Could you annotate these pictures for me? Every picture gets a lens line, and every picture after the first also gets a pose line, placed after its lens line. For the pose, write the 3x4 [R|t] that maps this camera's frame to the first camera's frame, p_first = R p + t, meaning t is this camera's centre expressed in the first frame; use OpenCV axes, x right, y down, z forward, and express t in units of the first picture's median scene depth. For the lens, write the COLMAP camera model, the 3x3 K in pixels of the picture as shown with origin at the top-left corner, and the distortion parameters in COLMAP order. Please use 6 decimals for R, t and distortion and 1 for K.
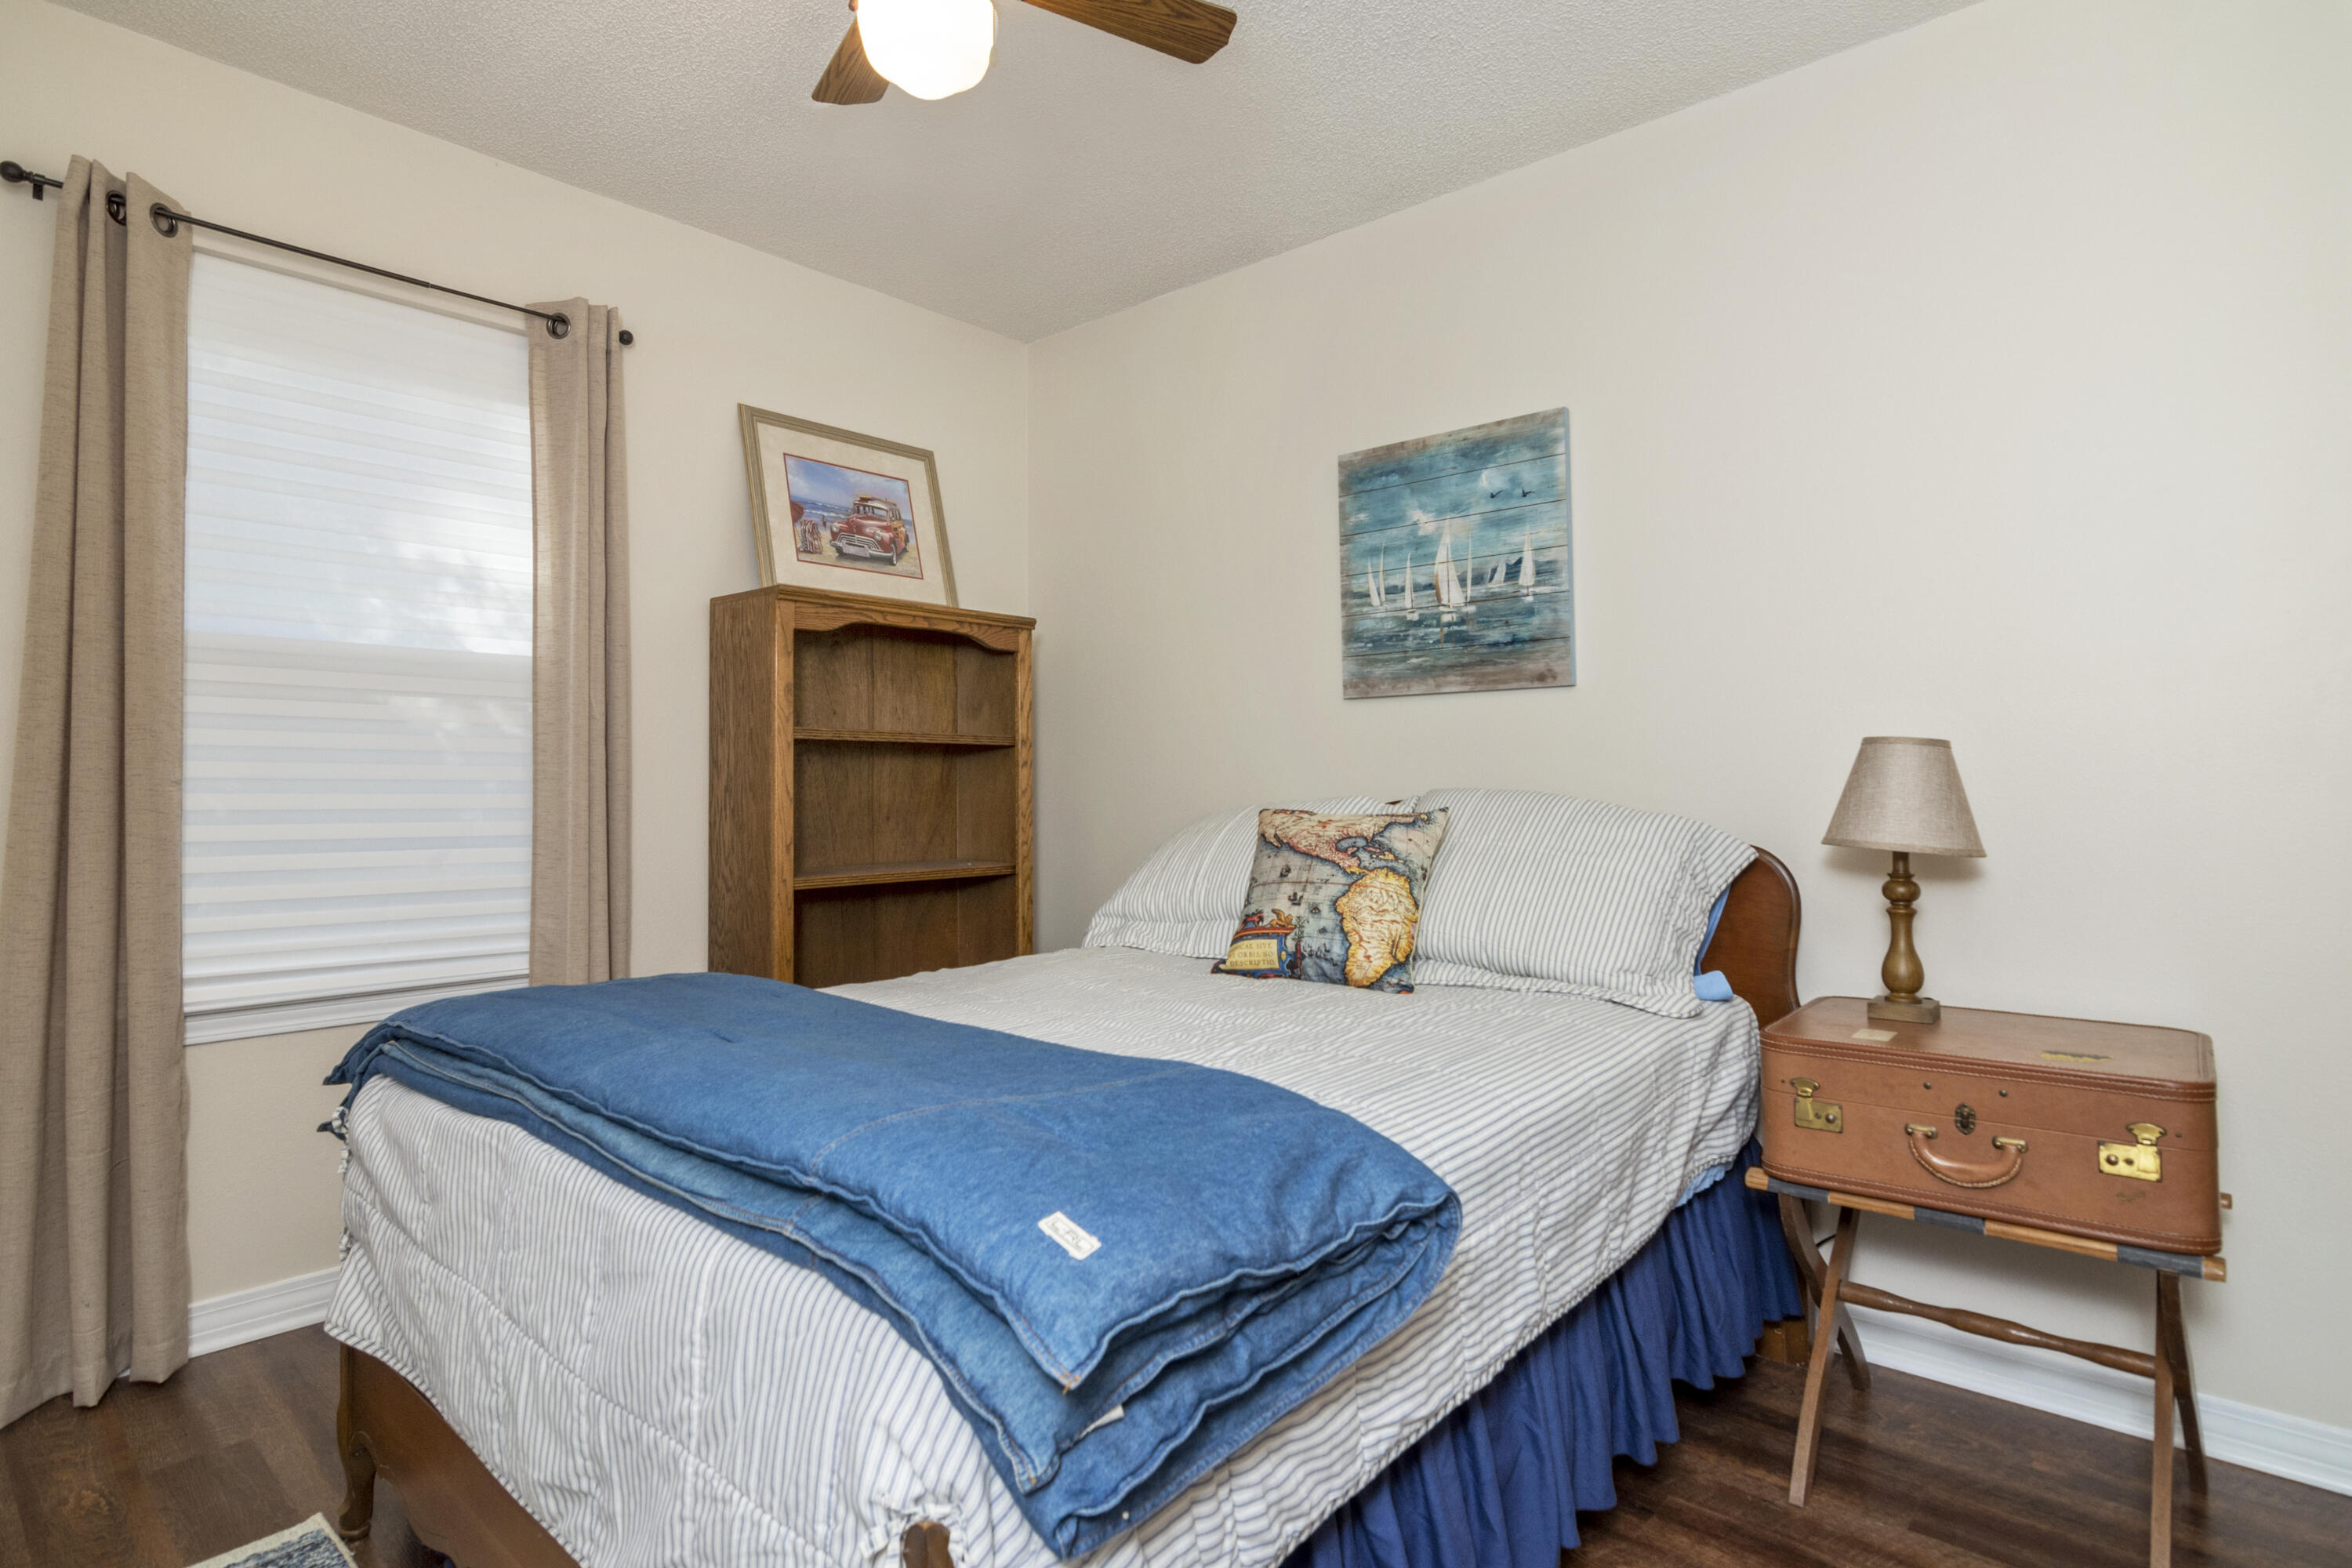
lens RADIAL K [[1170.3, 0, 1176.0], [0, 1170.3, 784.0], [0, 0, 1]] dist [-0.000762, -0.000082]
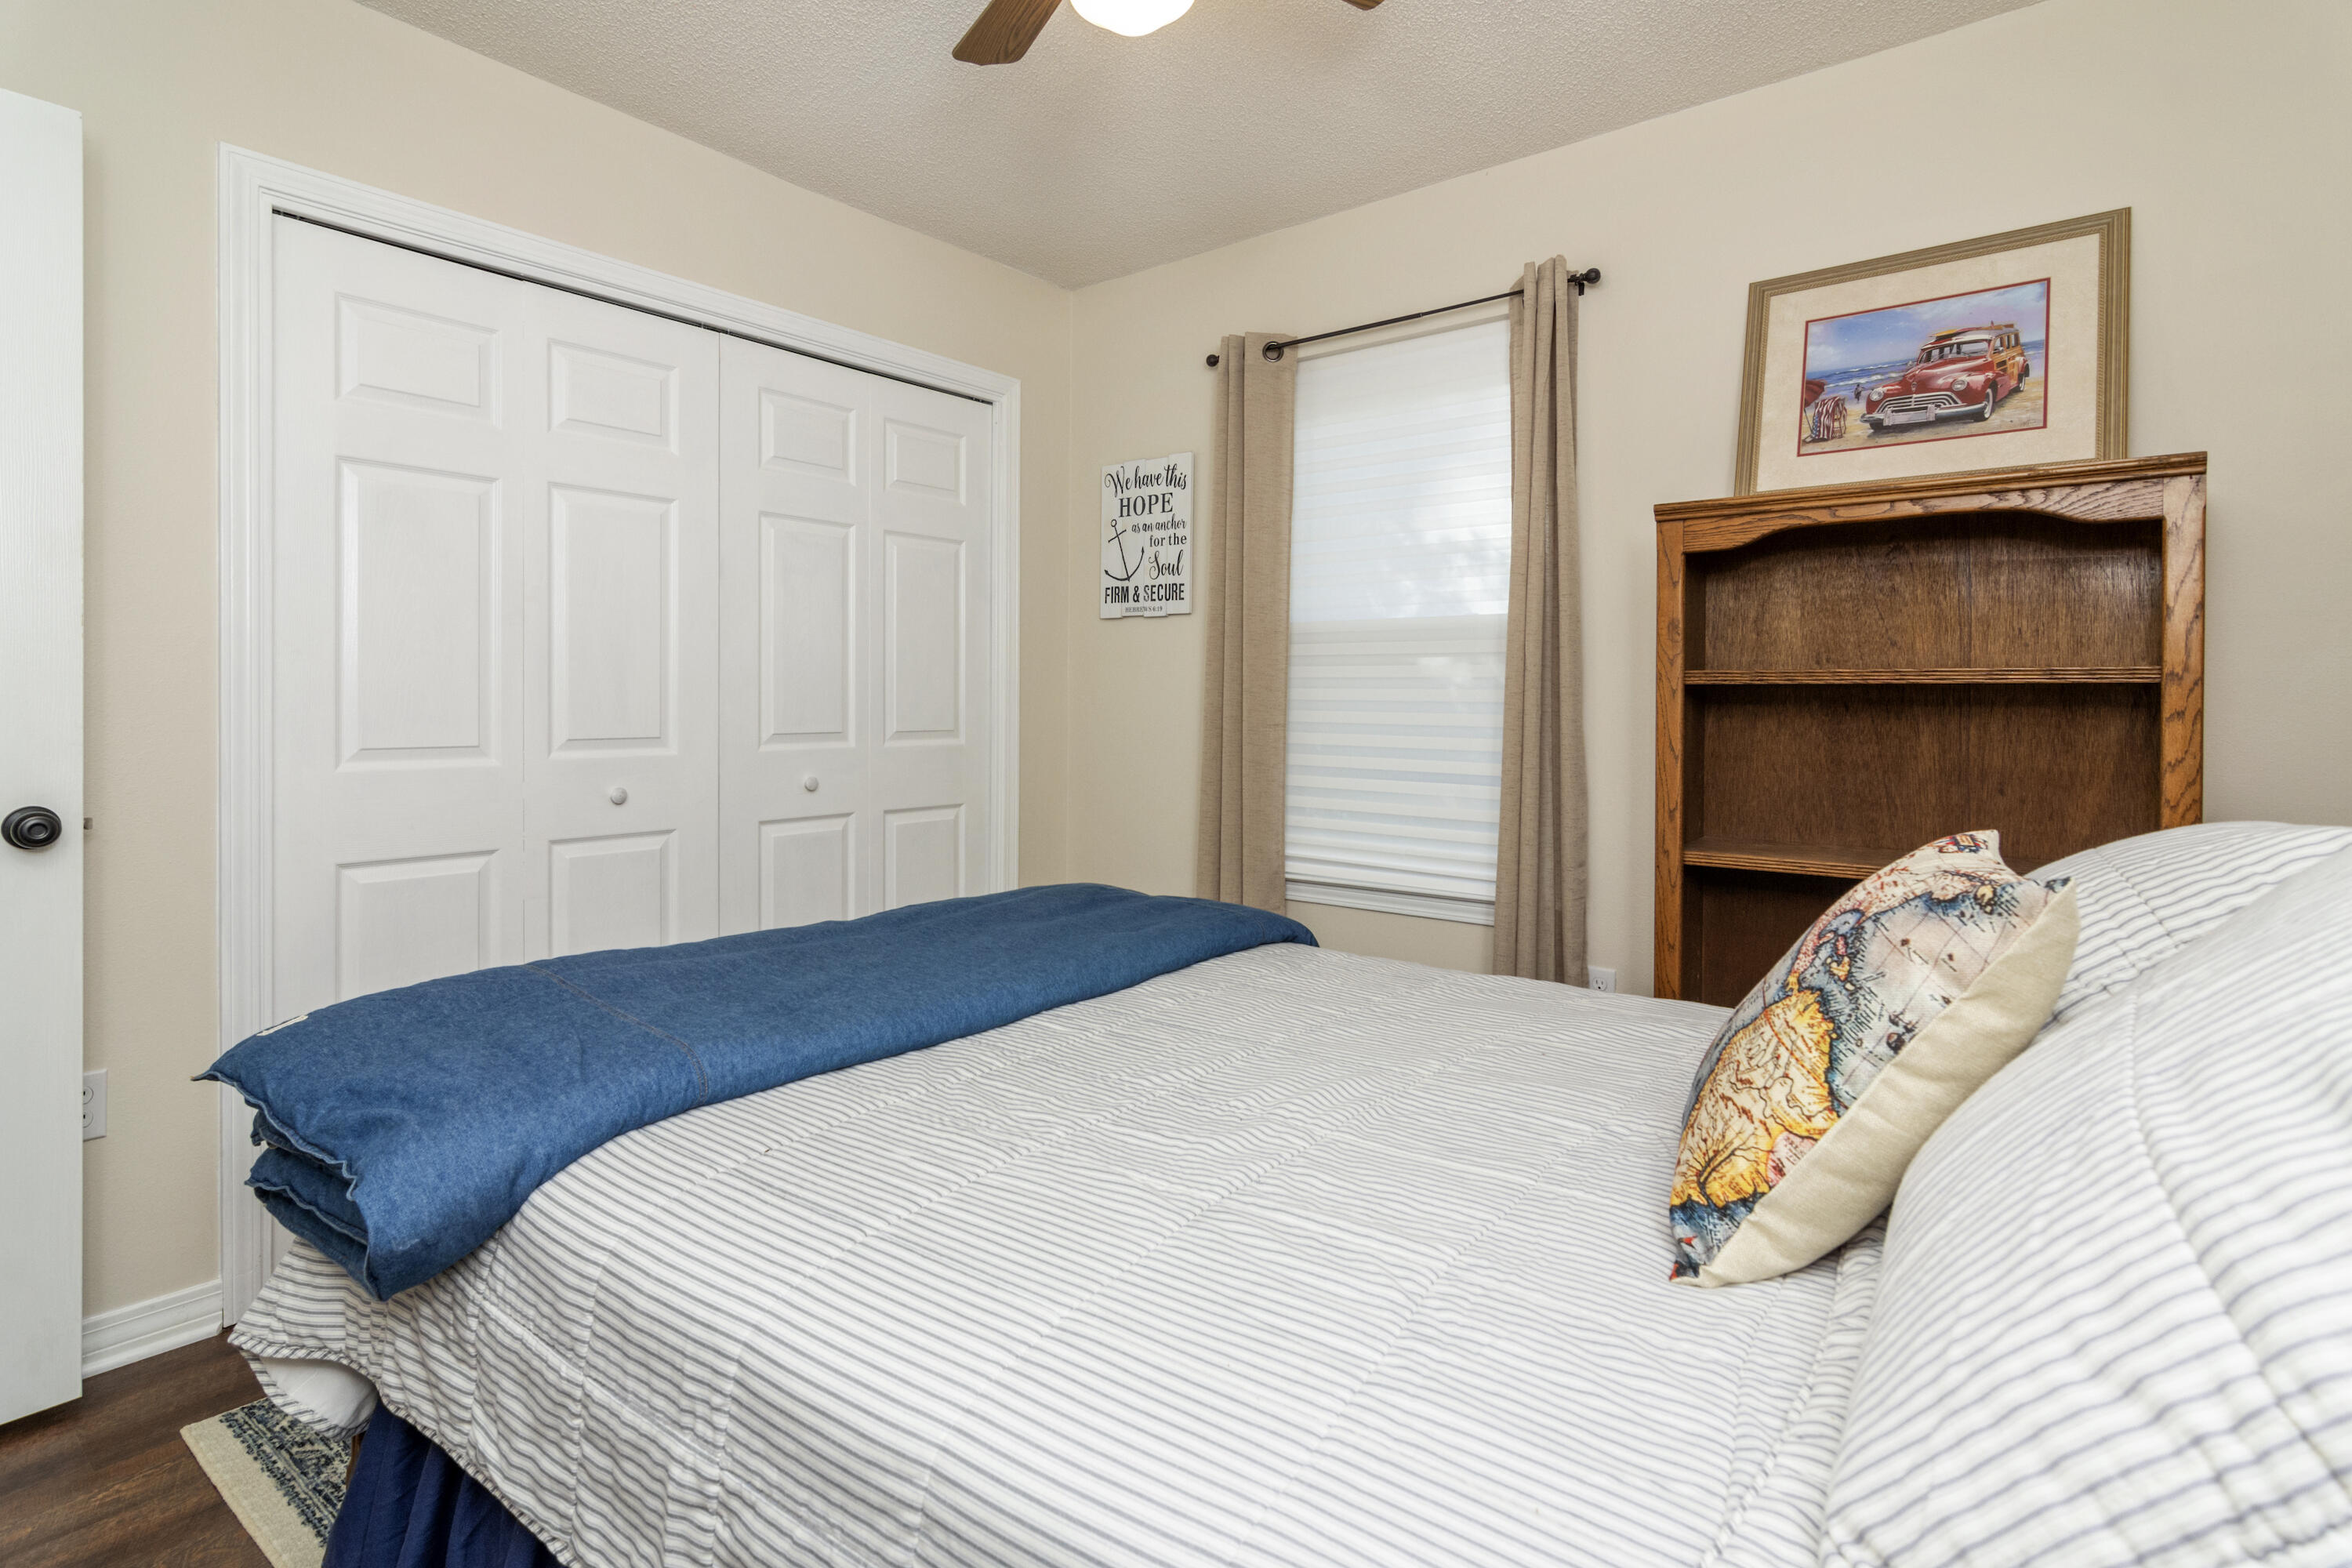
lens RADIAL K [[1160.8, 0, 1242.2], [0, 1160.8, 743.1], [0, 0, 1]] dist [-0.002739, -0.000457]
pose [[0.095827, 0.042654, -0.994484, 0.466380], [-0.004413, 0.999090, 0.042427, -0.030724], [0.995388, 0.000323, 0.095928, 0.596241]]
